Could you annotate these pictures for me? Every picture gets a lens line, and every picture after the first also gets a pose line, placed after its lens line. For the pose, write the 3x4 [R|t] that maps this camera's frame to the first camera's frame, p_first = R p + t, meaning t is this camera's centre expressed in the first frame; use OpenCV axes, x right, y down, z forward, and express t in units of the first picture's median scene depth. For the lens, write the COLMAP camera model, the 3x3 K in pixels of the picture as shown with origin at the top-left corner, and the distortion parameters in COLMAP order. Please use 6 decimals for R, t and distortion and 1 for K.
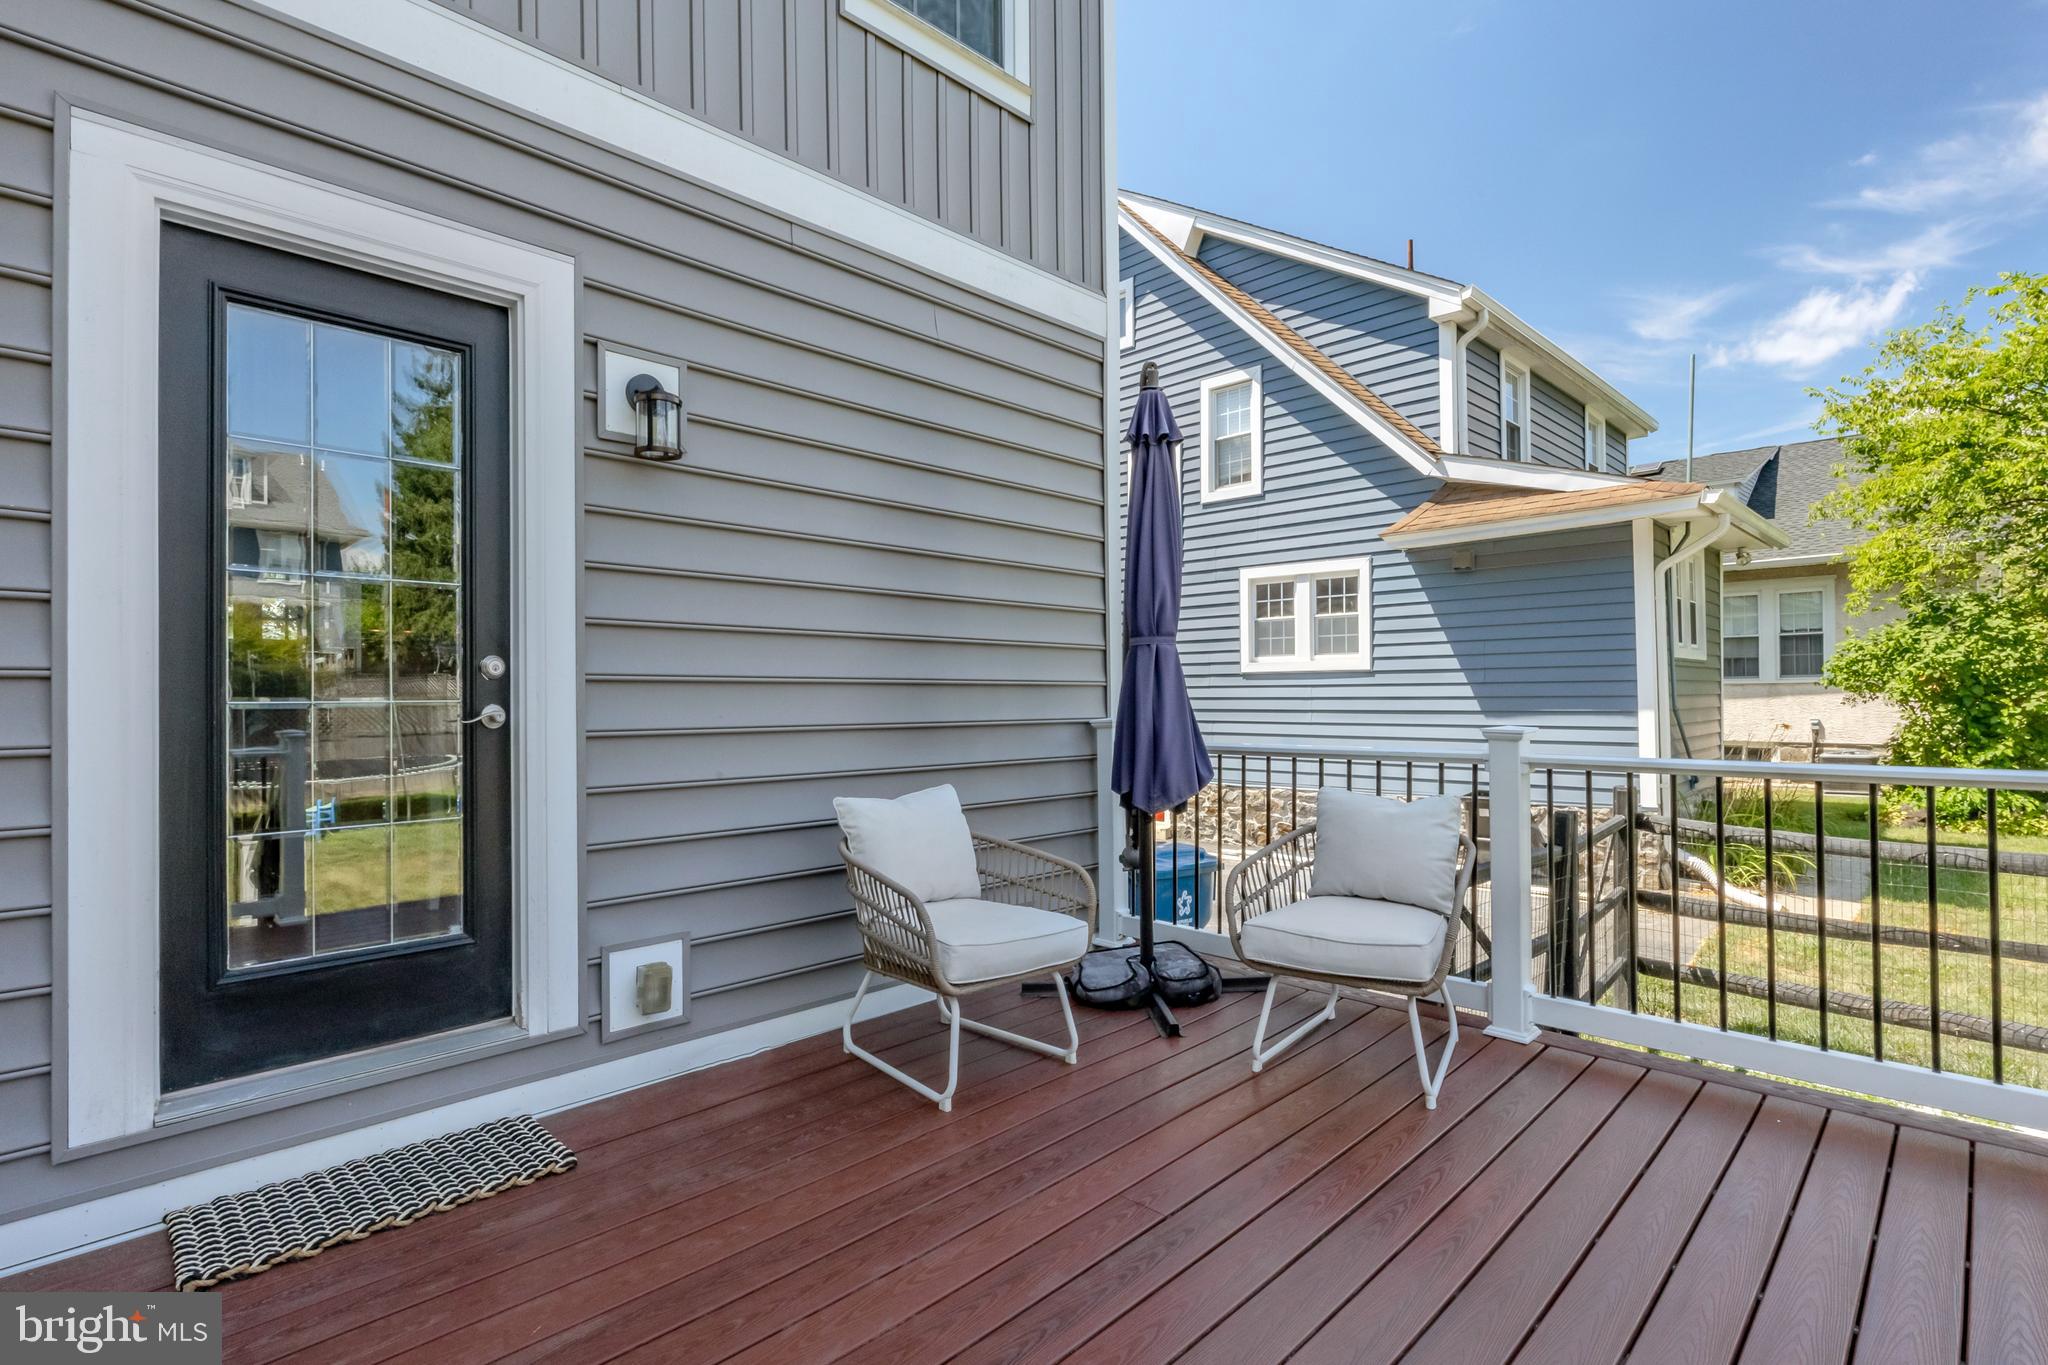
lens RADIAL K [[1001.8, 0, 1024.0], [0, 1001.8, 682.5], [0, 0, 1]] dist [0.000650, 0.000203]
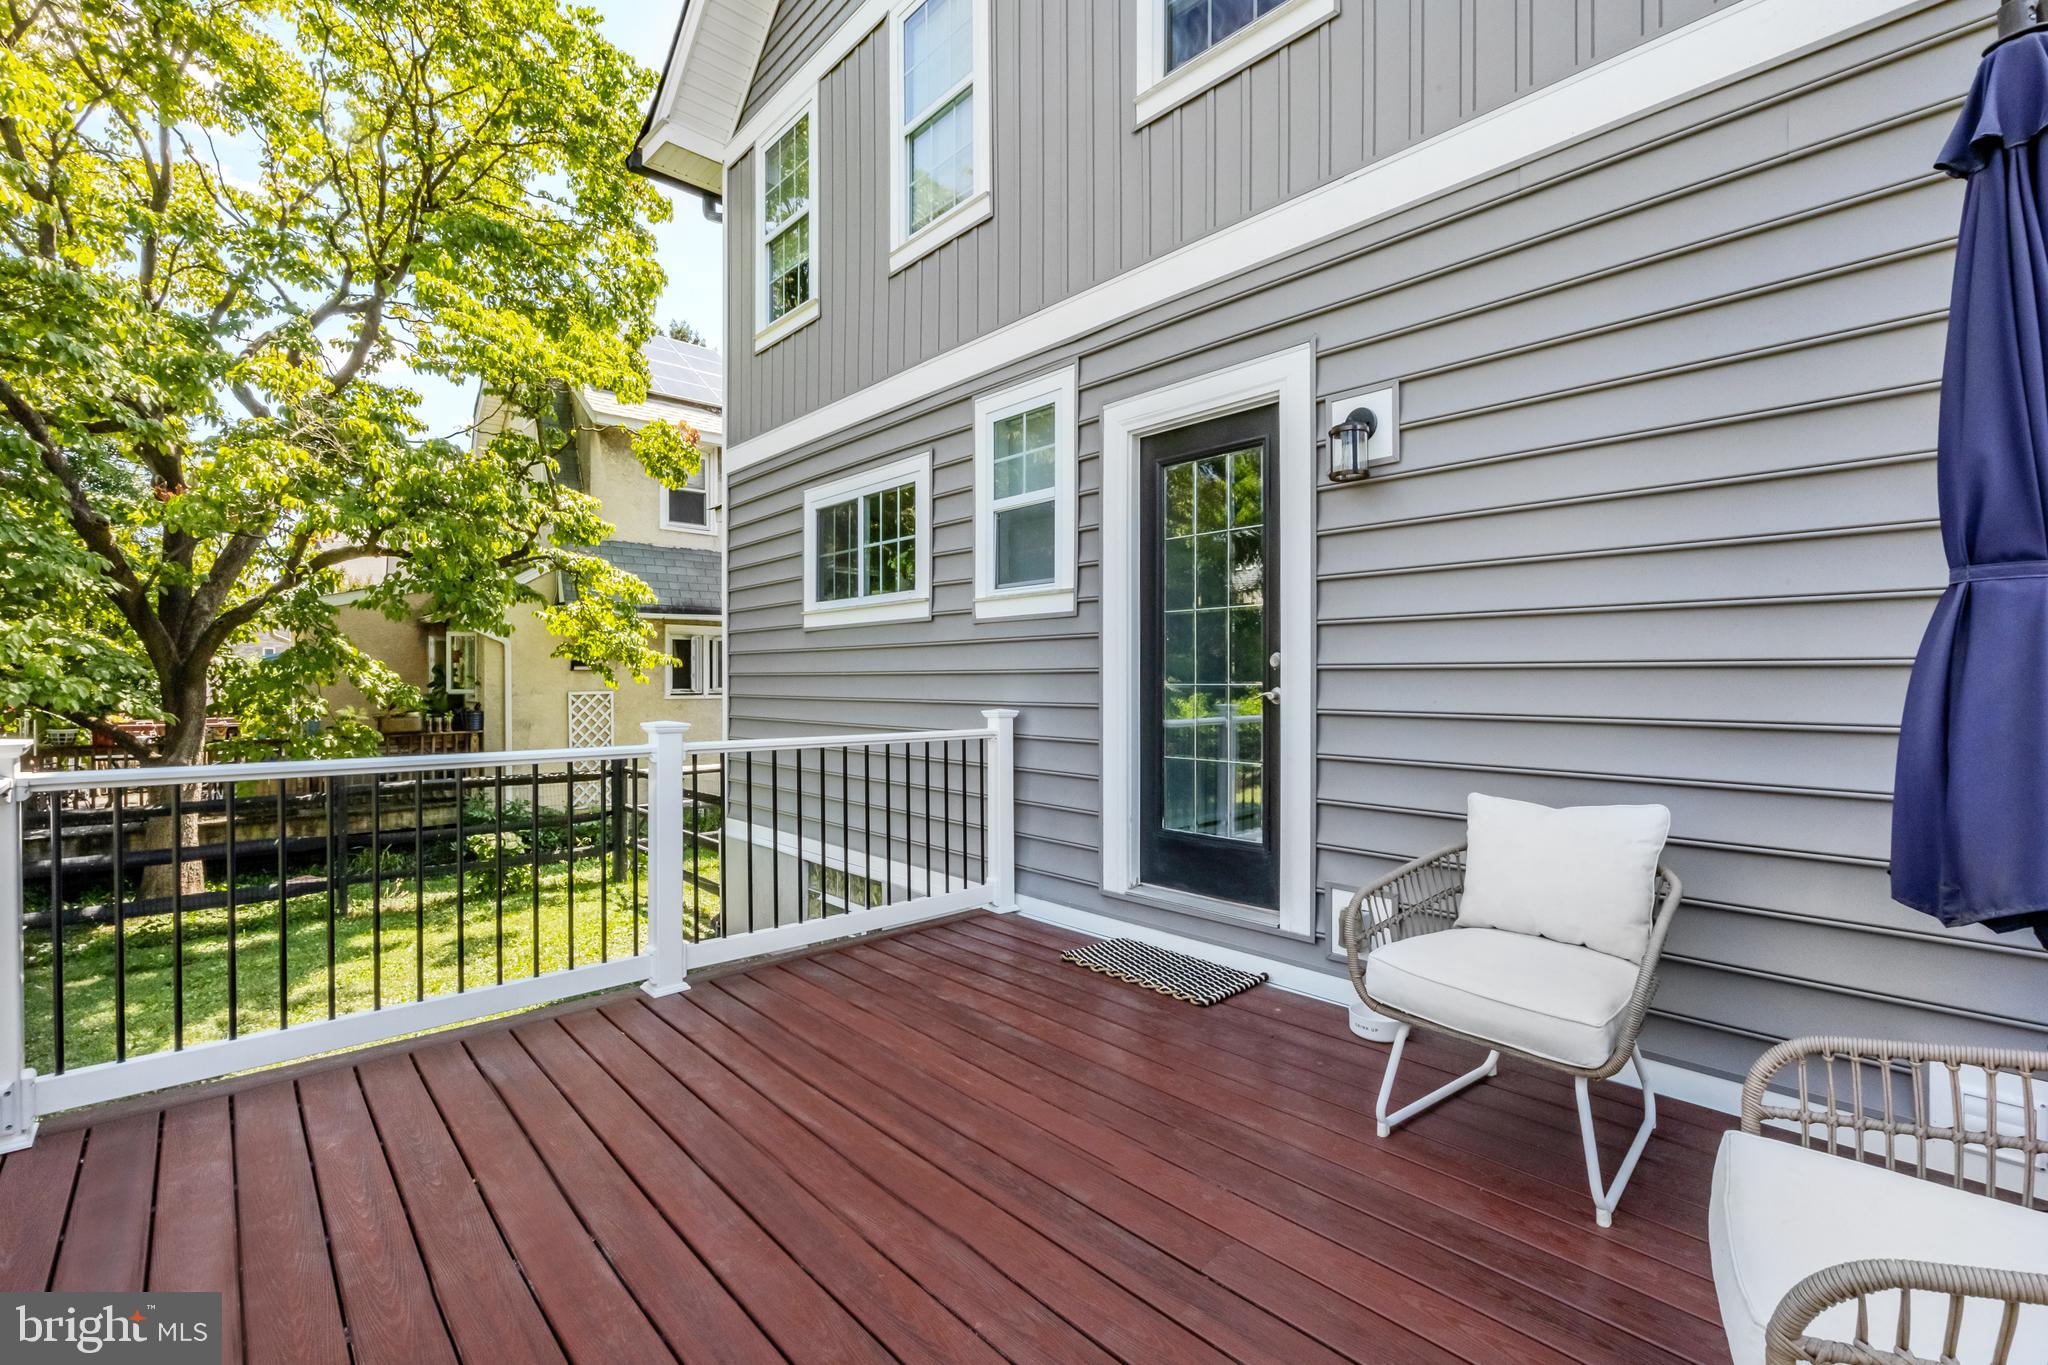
lens RADIAL K [[891.2, 0, 1037.0], [0, 891.2, 701.4], [0, 0, 1]] dist [-0.000323, 0.000019]
pose [[-0.059347, 0.014312, -0.998135, 0.320882], [-0.004399, 0.999884, 0.014599, 0.010572], [0.998228, 0.005258, -0.059277, 0.318312]]
